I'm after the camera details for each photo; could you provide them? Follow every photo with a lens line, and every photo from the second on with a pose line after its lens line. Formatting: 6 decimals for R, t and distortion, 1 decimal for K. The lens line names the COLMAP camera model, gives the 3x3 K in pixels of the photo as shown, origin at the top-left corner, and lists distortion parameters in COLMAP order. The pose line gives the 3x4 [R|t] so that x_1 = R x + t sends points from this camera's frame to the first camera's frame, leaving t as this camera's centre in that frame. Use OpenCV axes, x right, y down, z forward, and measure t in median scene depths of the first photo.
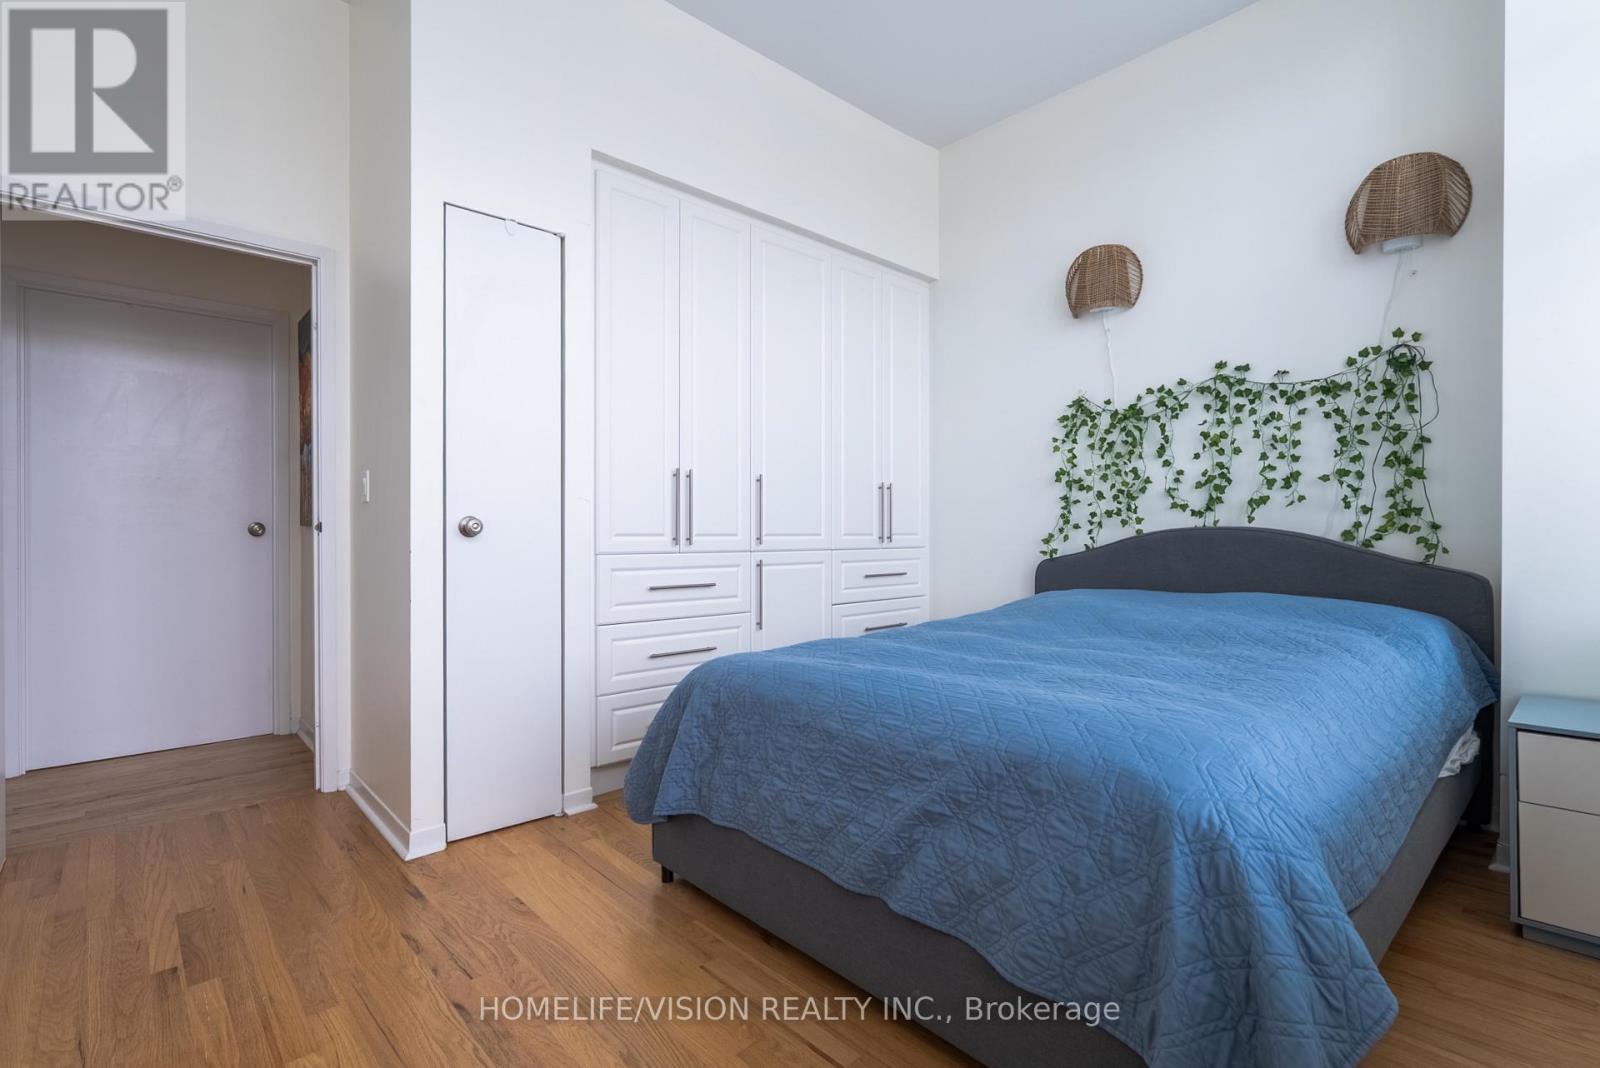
lens RADIAL K [[740.0, 0, 808.2], [0, 740.0, 534.1], [0, 0, 1]] dist [-0.000538, -0.000295]
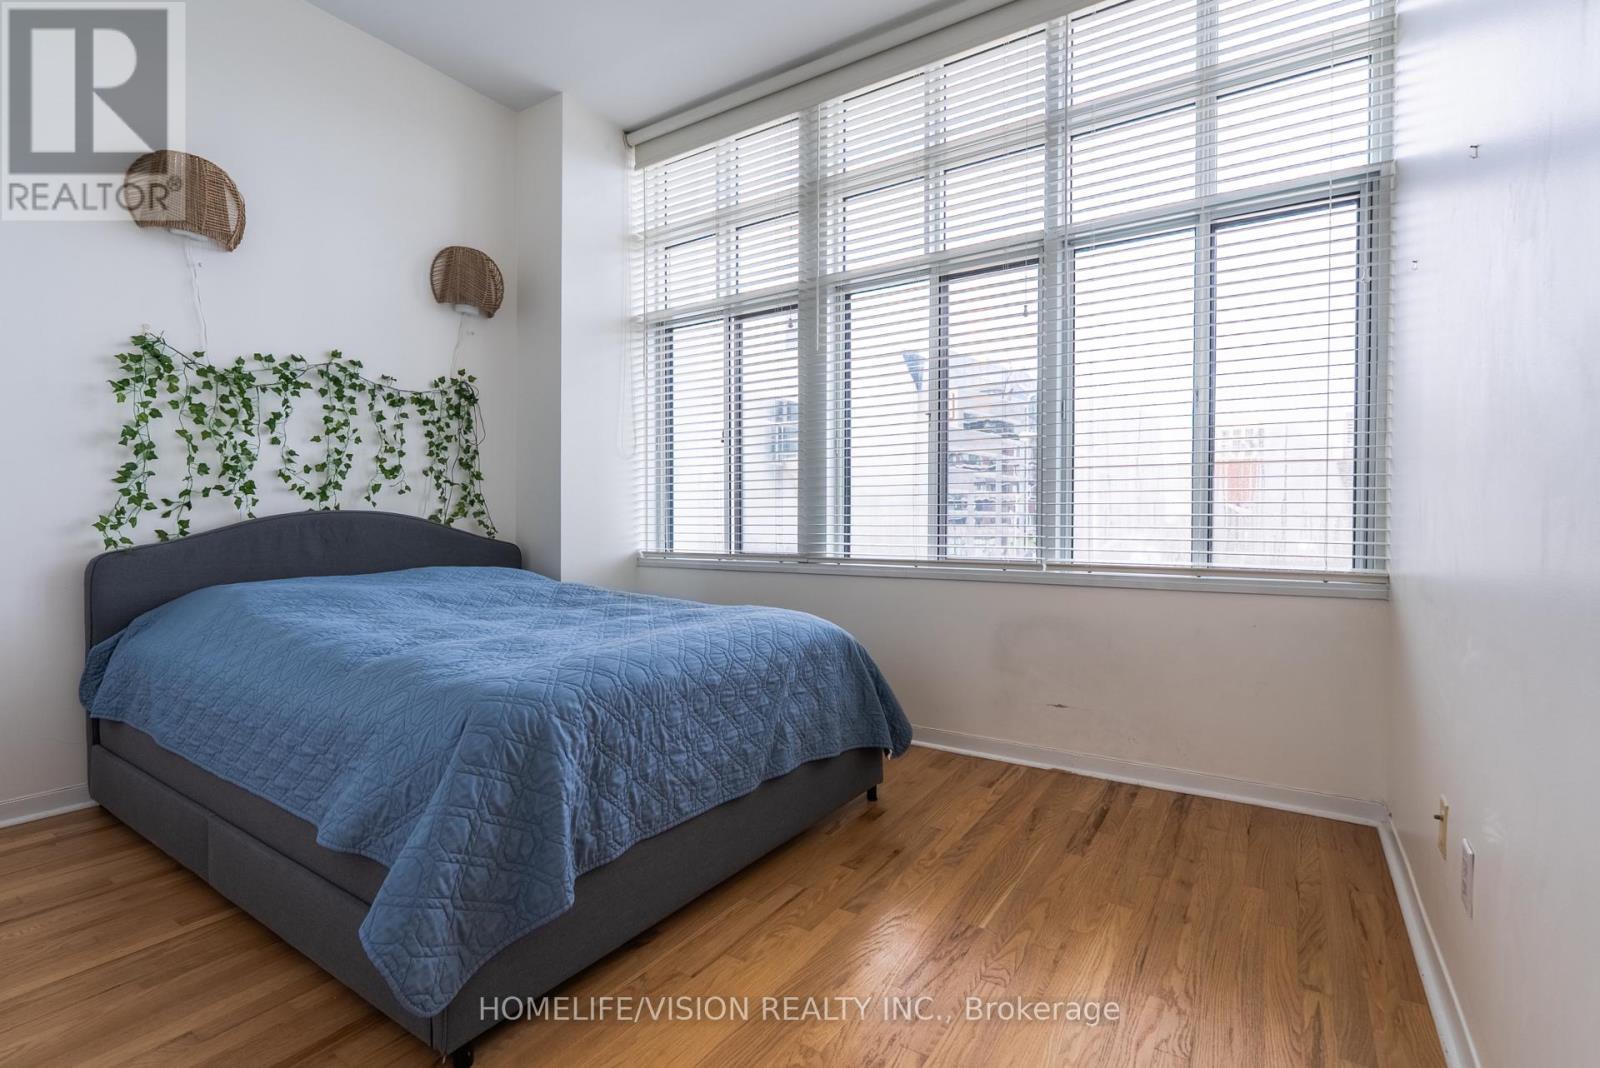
lens RADIAL K [[740.0, 0, 804.6], [0, 740.0, 534.3], [0, 0, 1]] dist [-0.000538, -0.000295]
pose [[-0.238362, -0.015784, 0.971048, -0.632261], [0.001132, 0.999863, 0.016530, 0.007582], [-0.971176, 0.005039, -0.238312, 0.638330]]
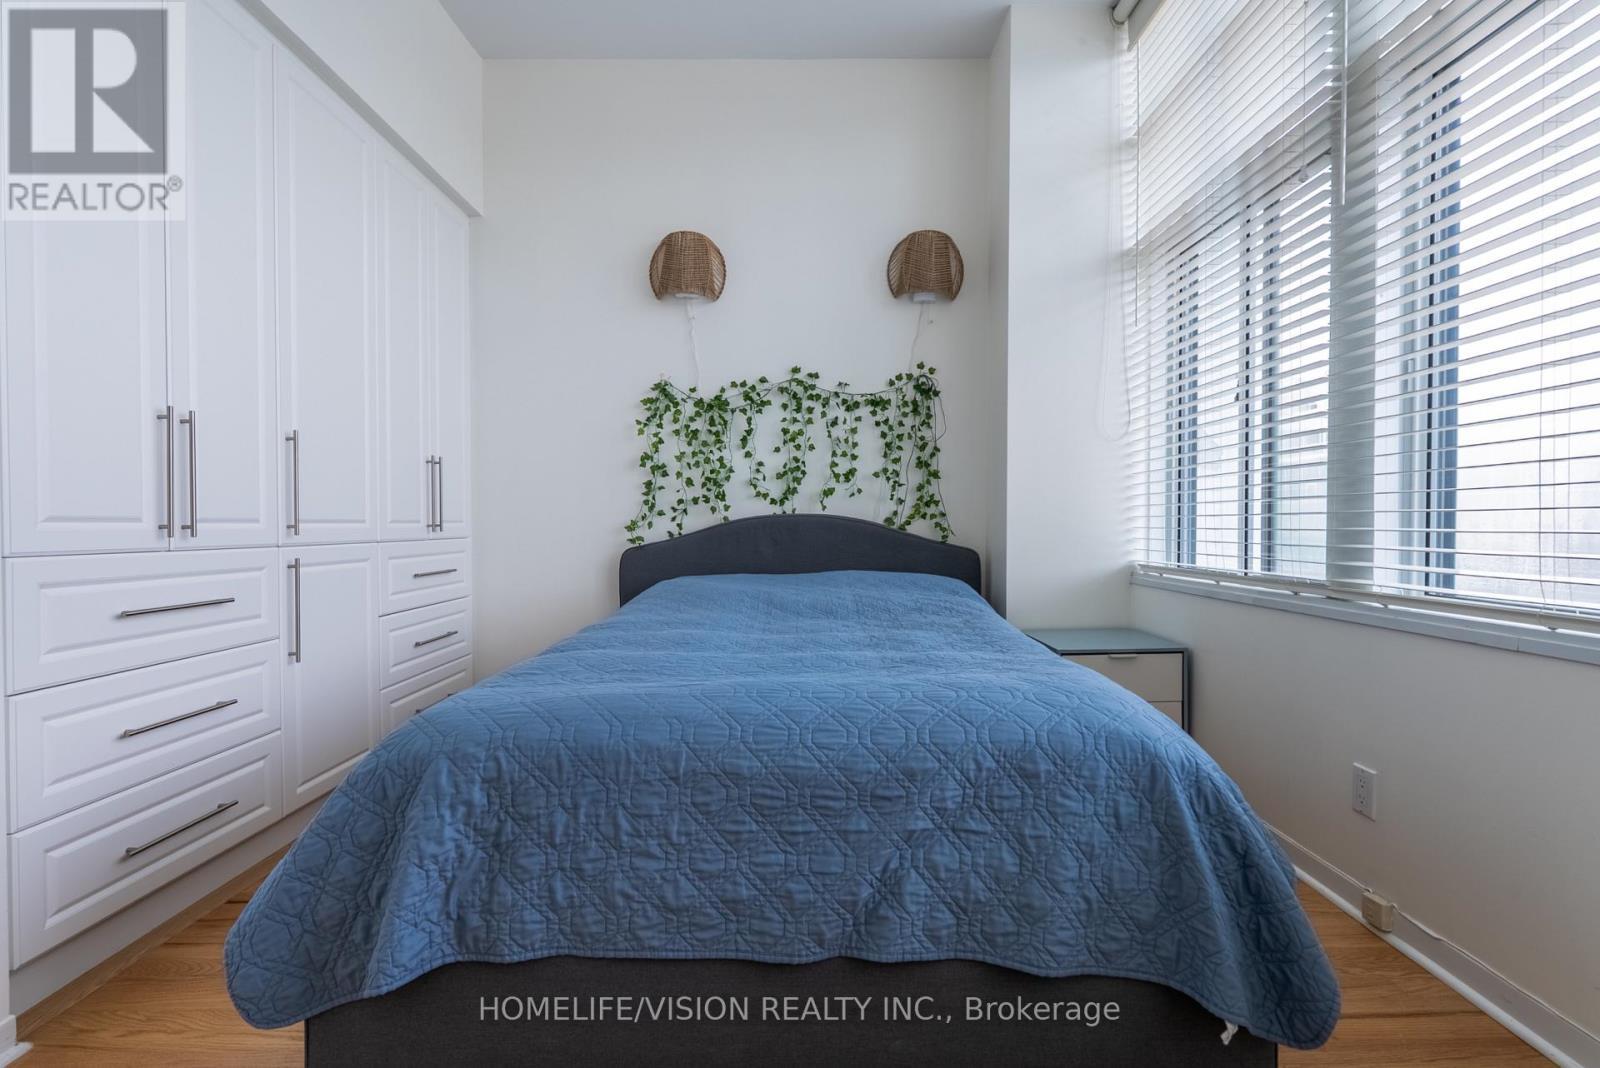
lens RADIAL K [[740.0, 0, 796.1], [0, 740.0, 530.2], [0, 0, 1]] dist [-0.000538, -0.000295]
pose [[0.683282, -0.007267, 0.730119, -0.273378], [0.001997, 0.999965, 0.008084, 0.005614], [-0.730152, -0.004066, 0.683272, 0.243289]]
